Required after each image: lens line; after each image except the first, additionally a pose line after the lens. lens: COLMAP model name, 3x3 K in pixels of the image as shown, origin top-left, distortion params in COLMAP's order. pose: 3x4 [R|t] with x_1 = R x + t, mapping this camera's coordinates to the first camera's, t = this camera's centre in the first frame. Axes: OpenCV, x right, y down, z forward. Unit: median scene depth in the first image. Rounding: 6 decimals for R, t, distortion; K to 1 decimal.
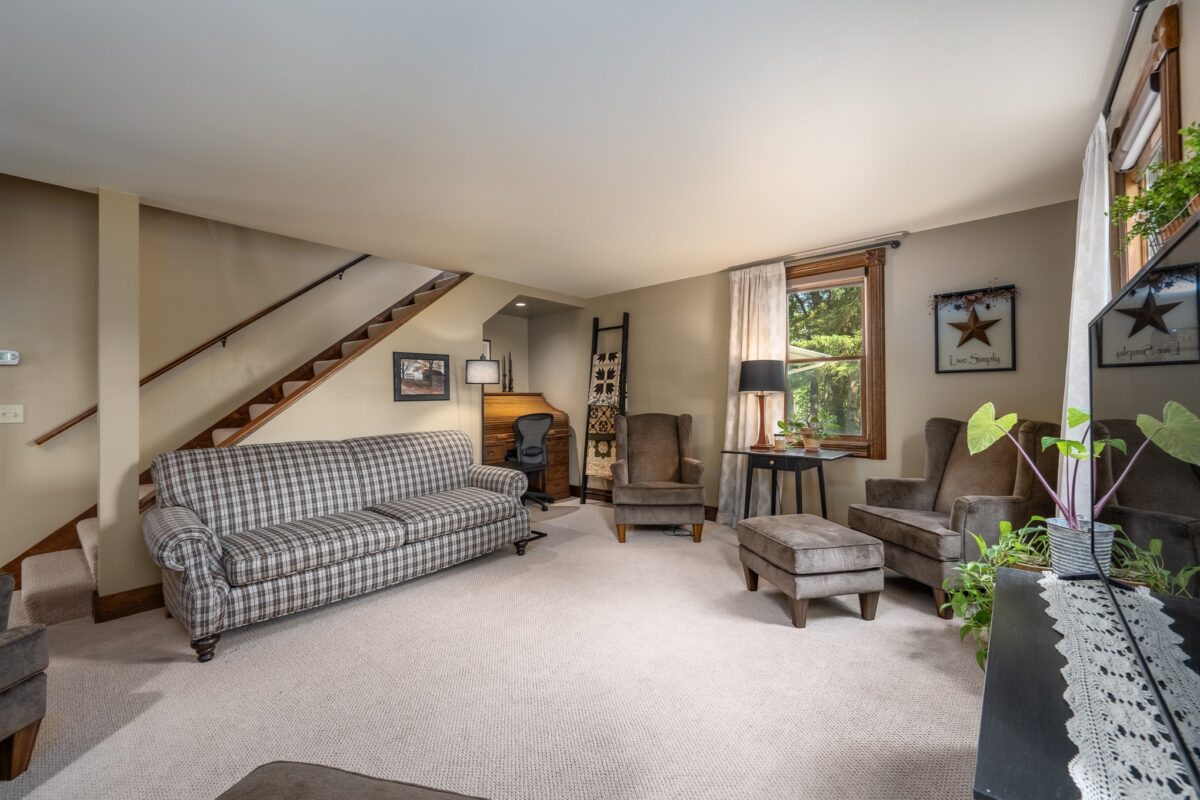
lens RADIAL K [[479.6, 0, 597.1], [0, 479.6, 396.5], [0, 0, 1]] dist [0.000344, -0.000698]
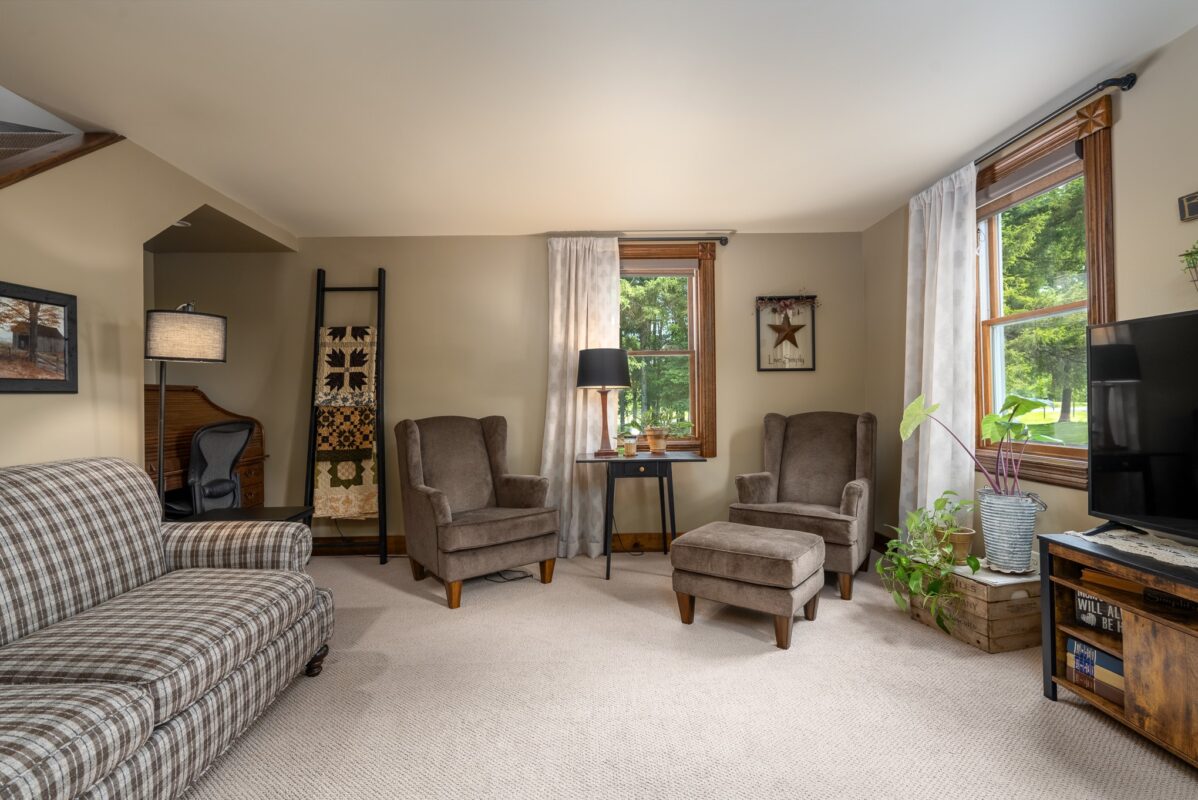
lens RADIAL K [[559.5, 0, 599.8], [0, 559.5, 396.9], [0, 0, 1]] dist [0.000152, 0.000065]
pose [[0.741566, 0.006639, 0.670847, -0.319061], [-0.000666, 0.999958, -0.009160, 0.016747], [-0.670879, 0.006346, 0.741540, 0.279059]]
